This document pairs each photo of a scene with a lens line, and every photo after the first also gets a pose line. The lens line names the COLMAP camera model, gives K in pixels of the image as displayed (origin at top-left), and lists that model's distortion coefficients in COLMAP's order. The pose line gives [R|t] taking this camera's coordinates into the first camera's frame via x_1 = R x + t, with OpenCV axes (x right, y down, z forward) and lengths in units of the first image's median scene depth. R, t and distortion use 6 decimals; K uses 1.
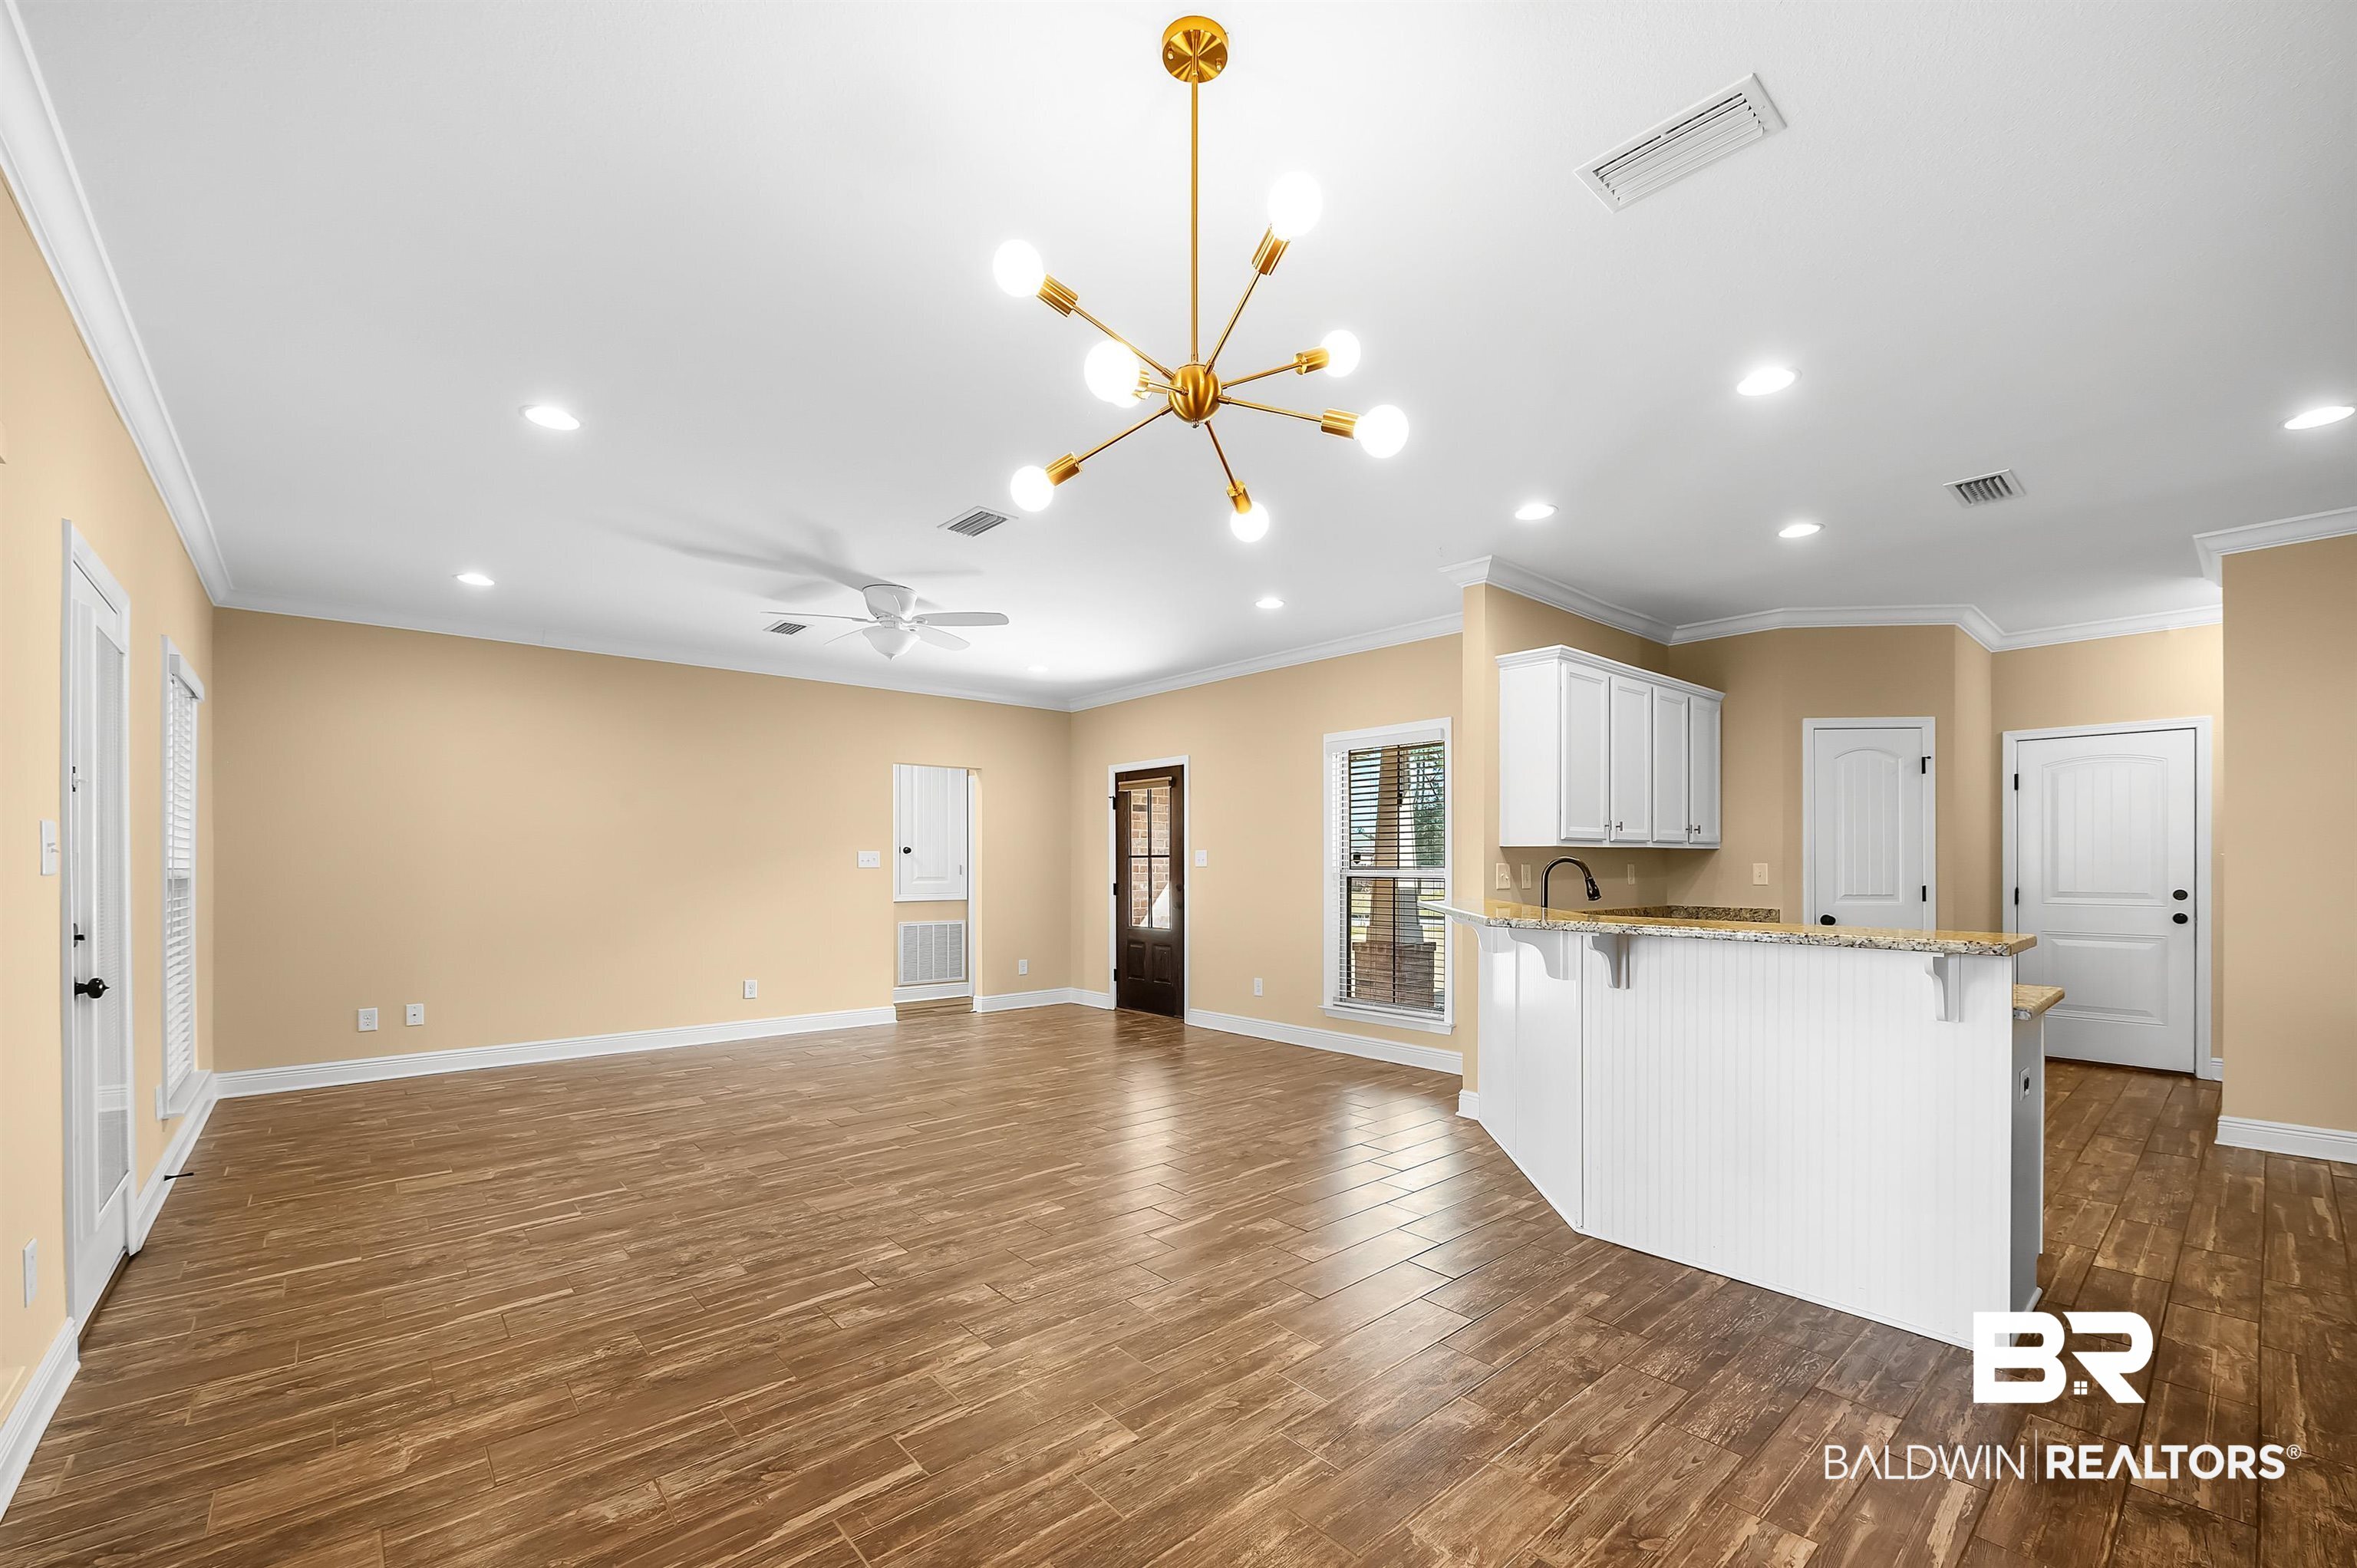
lens RADIAL K [[957.3, 0, 1184.8], [0, 957.3, 863.3], [0, 0, 1]] dist [-0.010962, -0.000265]
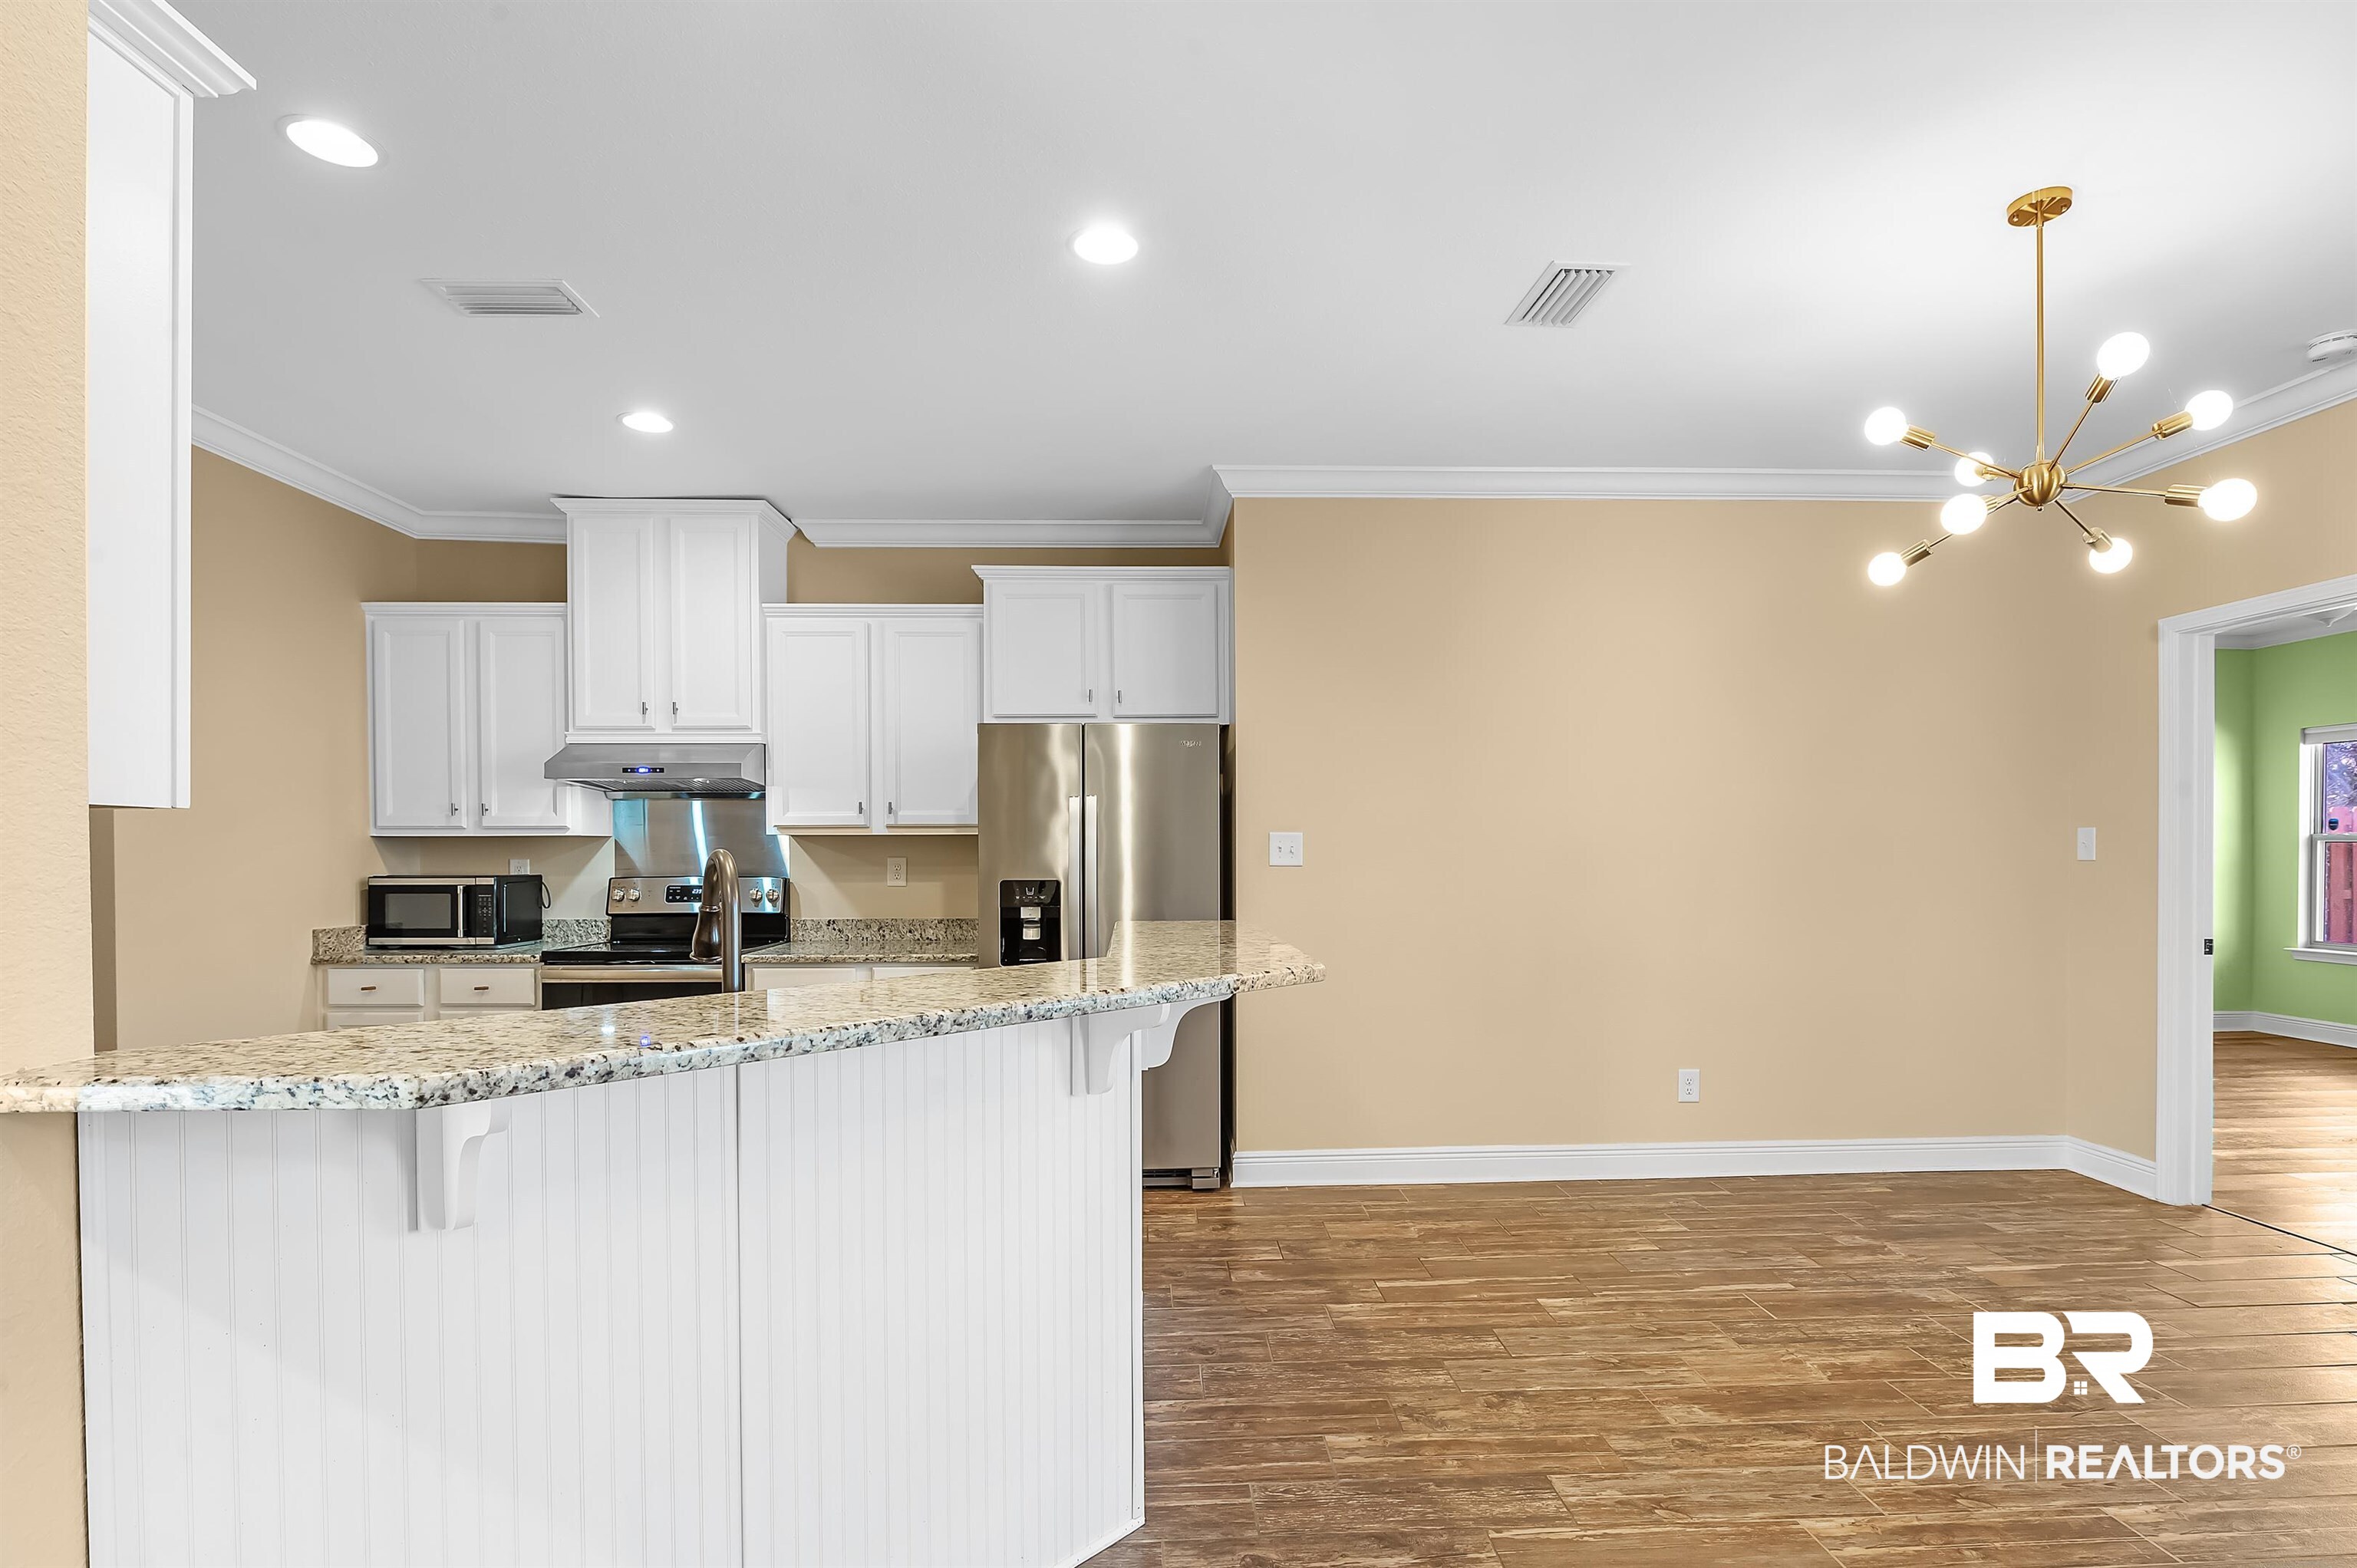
lens RADIAL K [[1150.0, 0, 1190.5], [0, 1150.0, 856.9], [0, 0, 1]] dist [-0.005942, -0.000478]
pose [[-0.780478, -0.001423, 0.625181, -0.026399], [0.003720, 0.999969, 0.006919, -0.007356], [-0.625172, 0.007726, -0.780449, 1.261446]]
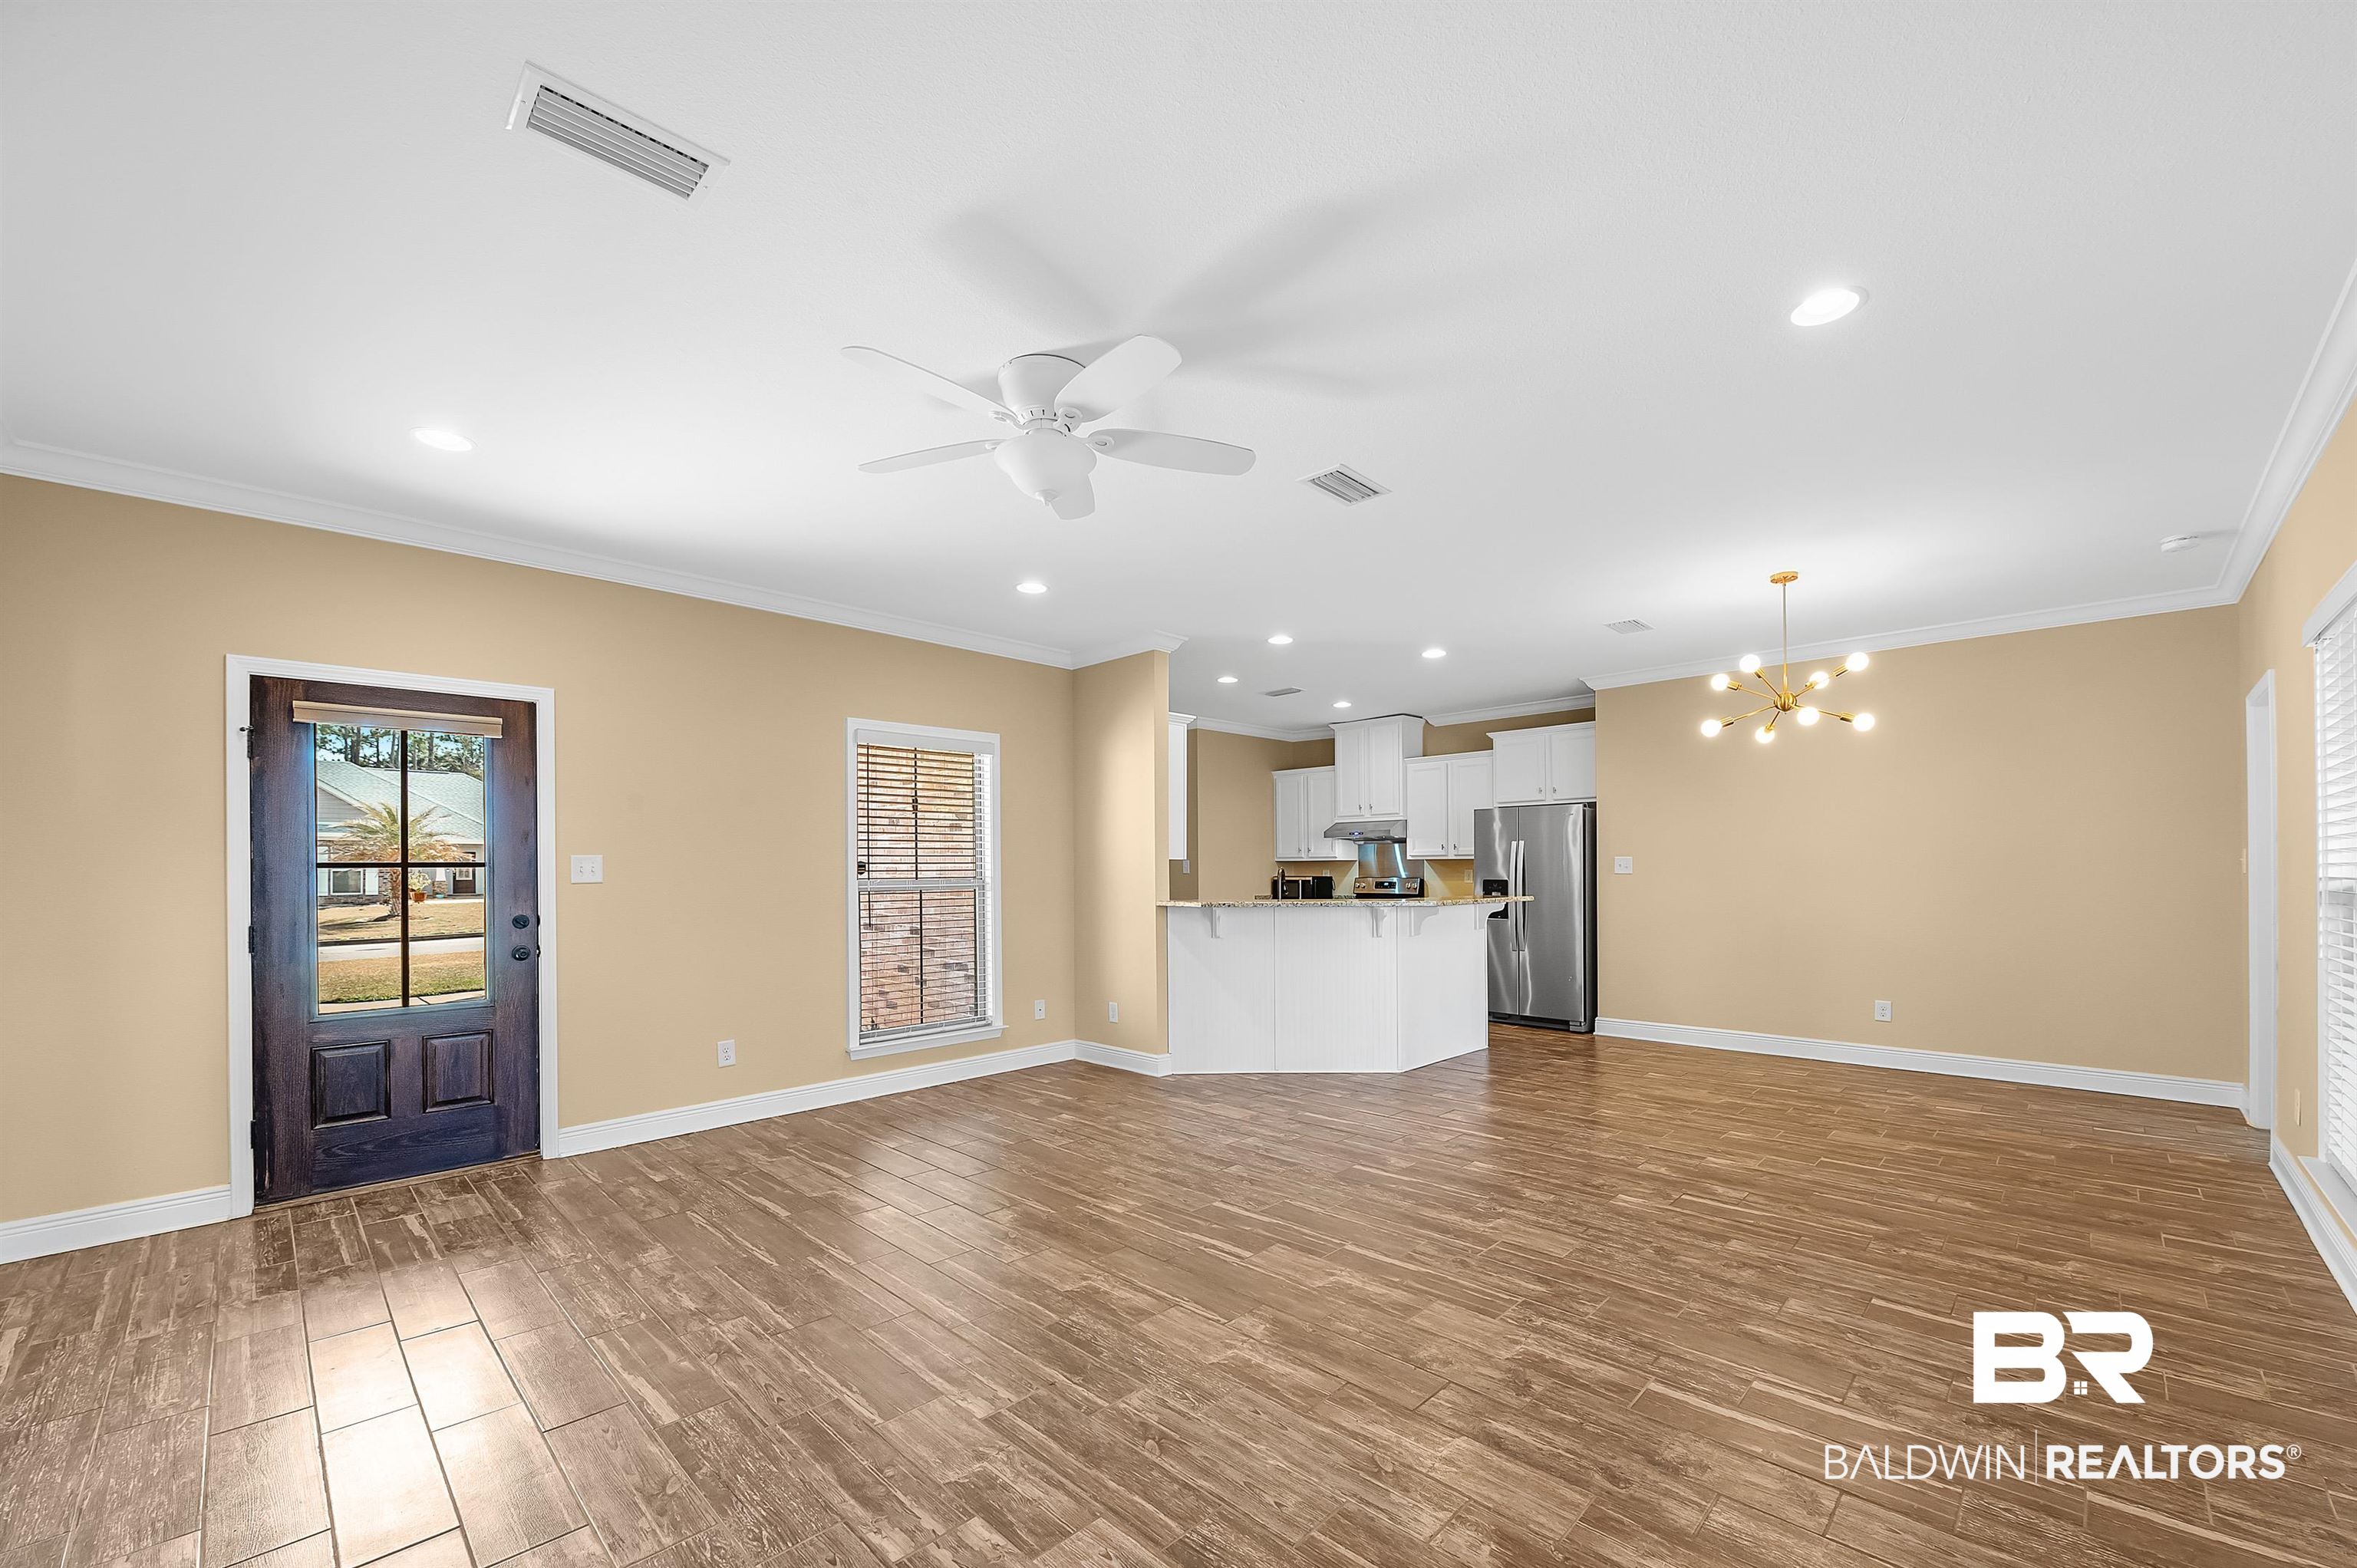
lens RADIAL K [[942.5, 0, 1175.4], [0, 942.5, 865.6], [0, 0, 1]] dist [-0.009612, 0.000433]
pose [[-0.064811, 0.001978, 0.997896, -1.144079], [0.005821, 0.999982, -0.001604, -0.008719], [-0.997881, 0.005705, -0.064821, 1.297536]]
